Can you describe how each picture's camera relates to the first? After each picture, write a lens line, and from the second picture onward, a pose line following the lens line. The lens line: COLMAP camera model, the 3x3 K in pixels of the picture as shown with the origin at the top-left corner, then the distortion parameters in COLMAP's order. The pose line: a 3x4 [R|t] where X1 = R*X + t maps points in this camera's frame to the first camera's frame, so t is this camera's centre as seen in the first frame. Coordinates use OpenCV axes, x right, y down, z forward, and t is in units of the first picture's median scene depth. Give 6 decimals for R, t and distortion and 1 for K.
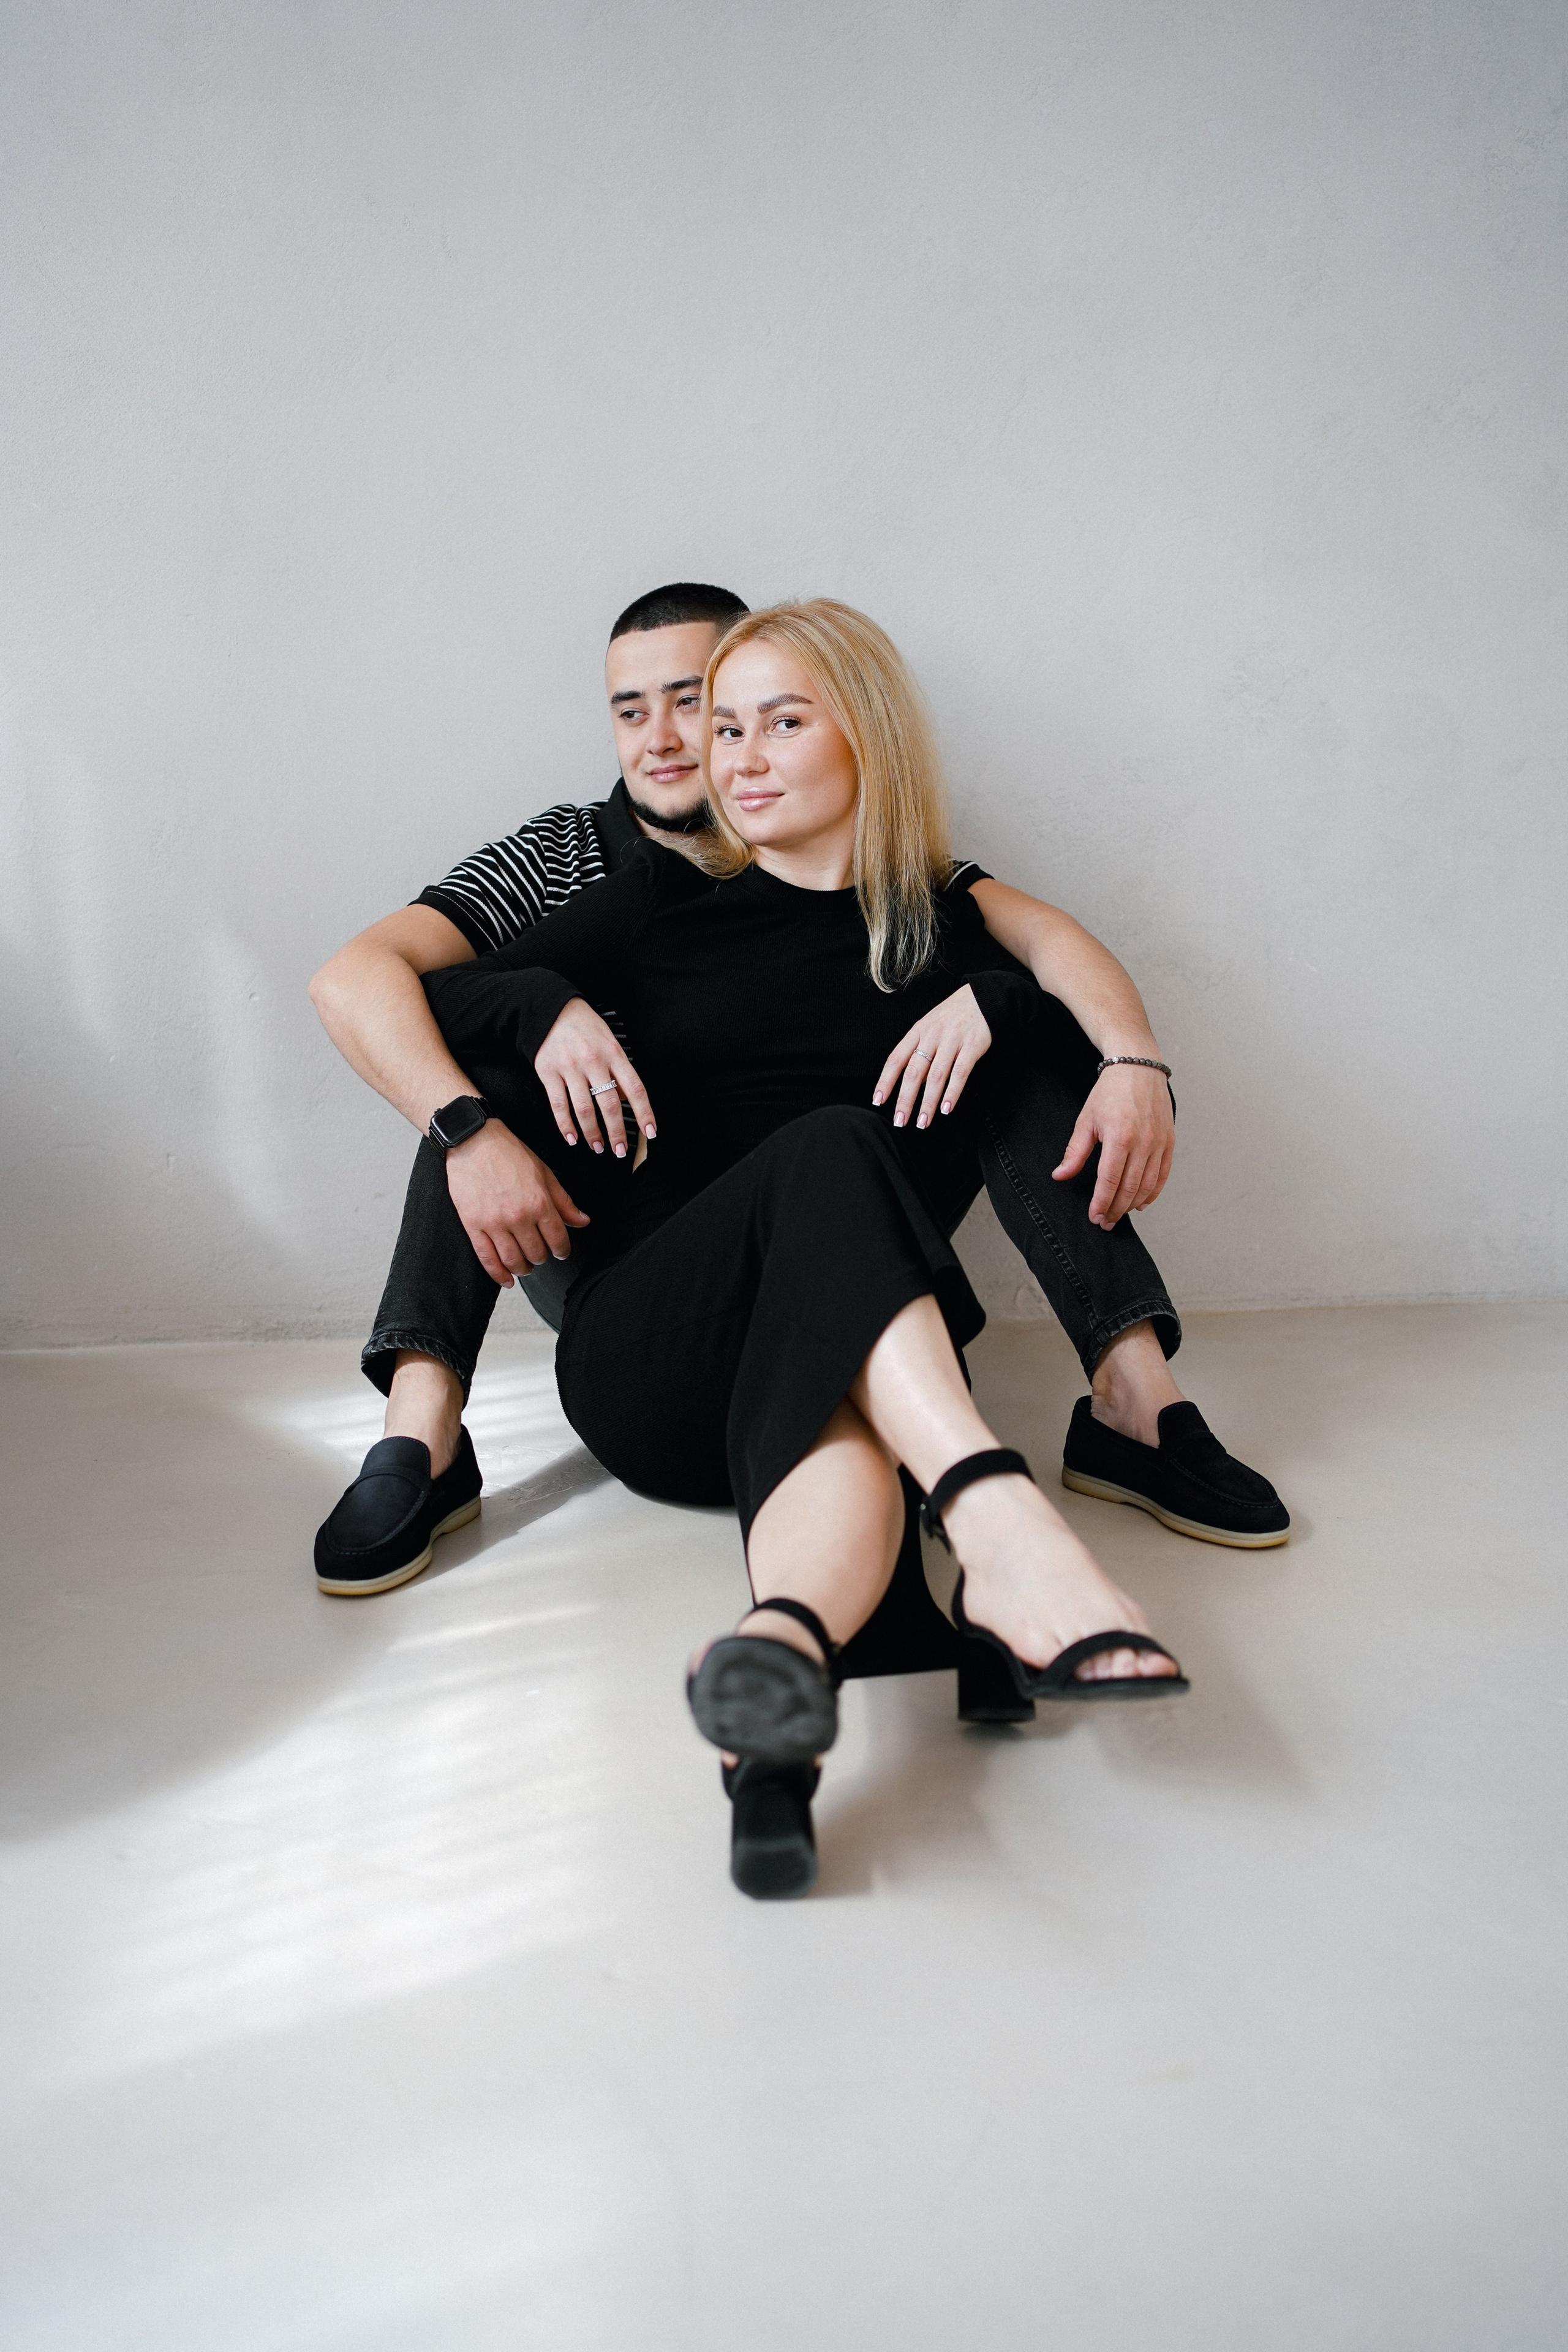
lens RADIAL K [[2403.6, 0, 784.0], [0, 2403.6, 1176.0], [0, 0, 1]] dist [-0.164817, -0.007887]
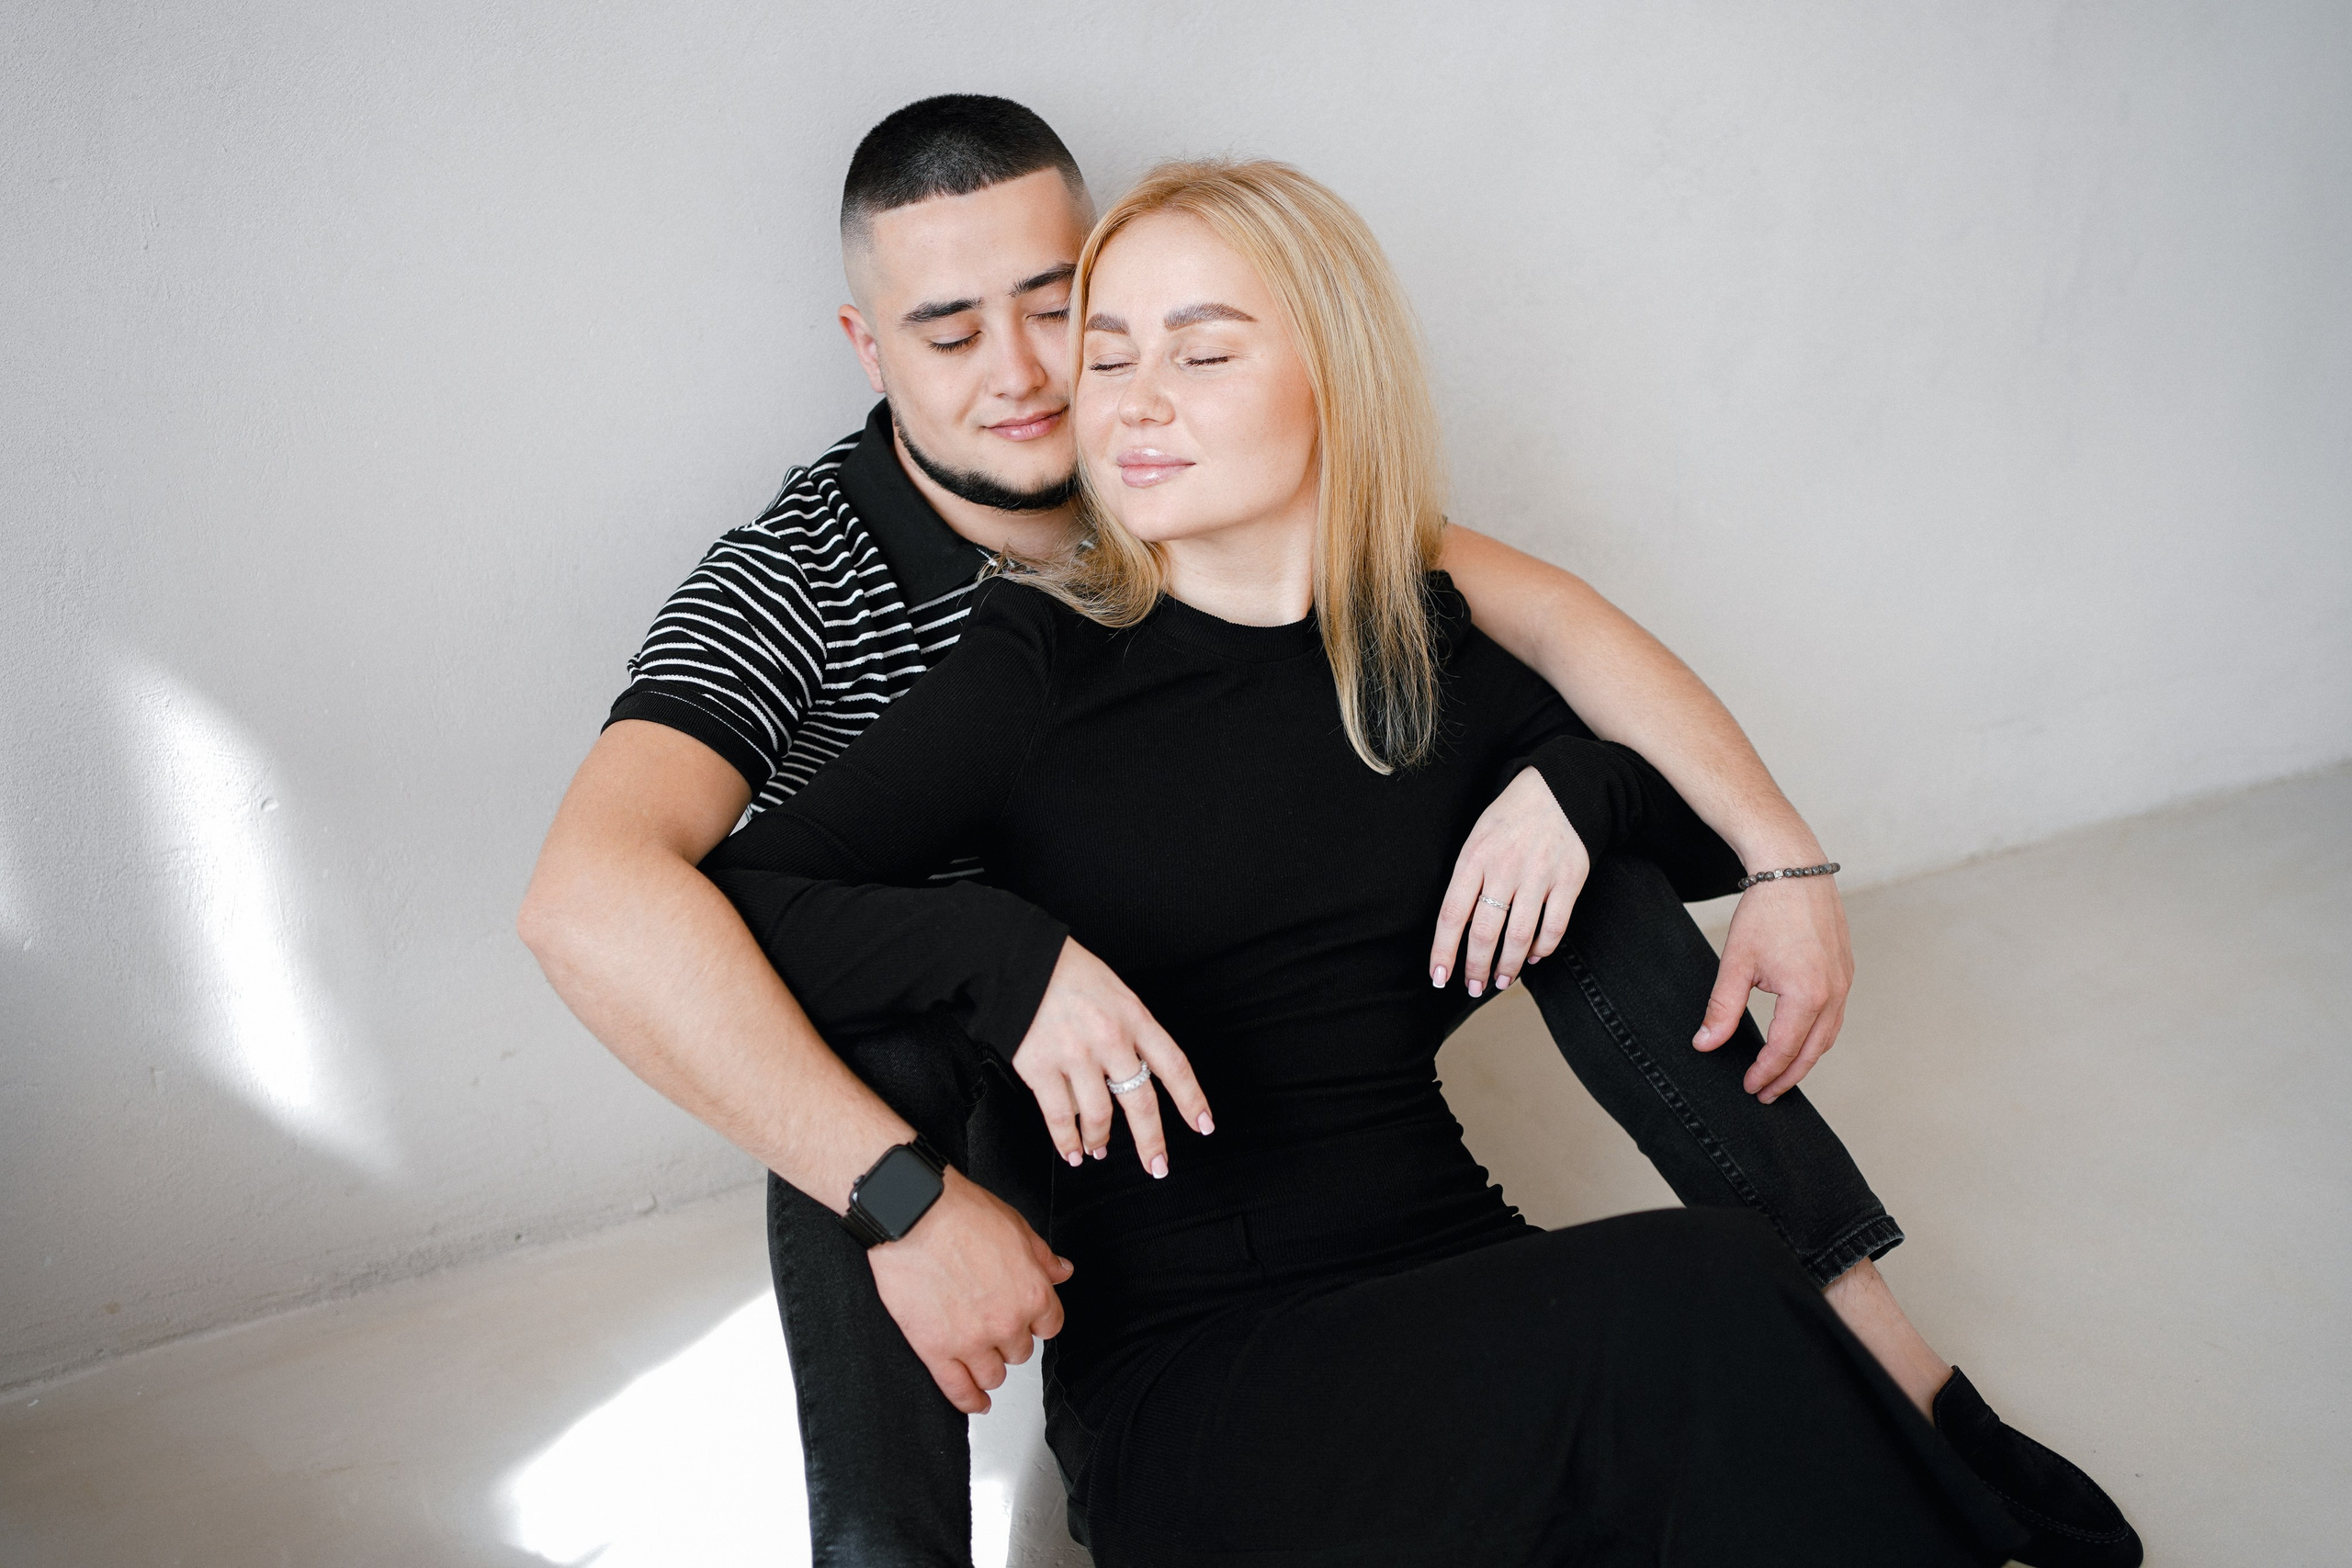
lens RADIAL K [[2403.4, 0, 1176.0], [0, 2403.4, 784.0], [0, 0, 1]] dist [-0.164817, -0.007887]
pose [[0.930011, -0.159573, 0.331082, -0.230454], [0.065510, 0.958375, 0.277894, -0.261590], [-0.361646, -0.236756, 0.901753, 0.422032]]
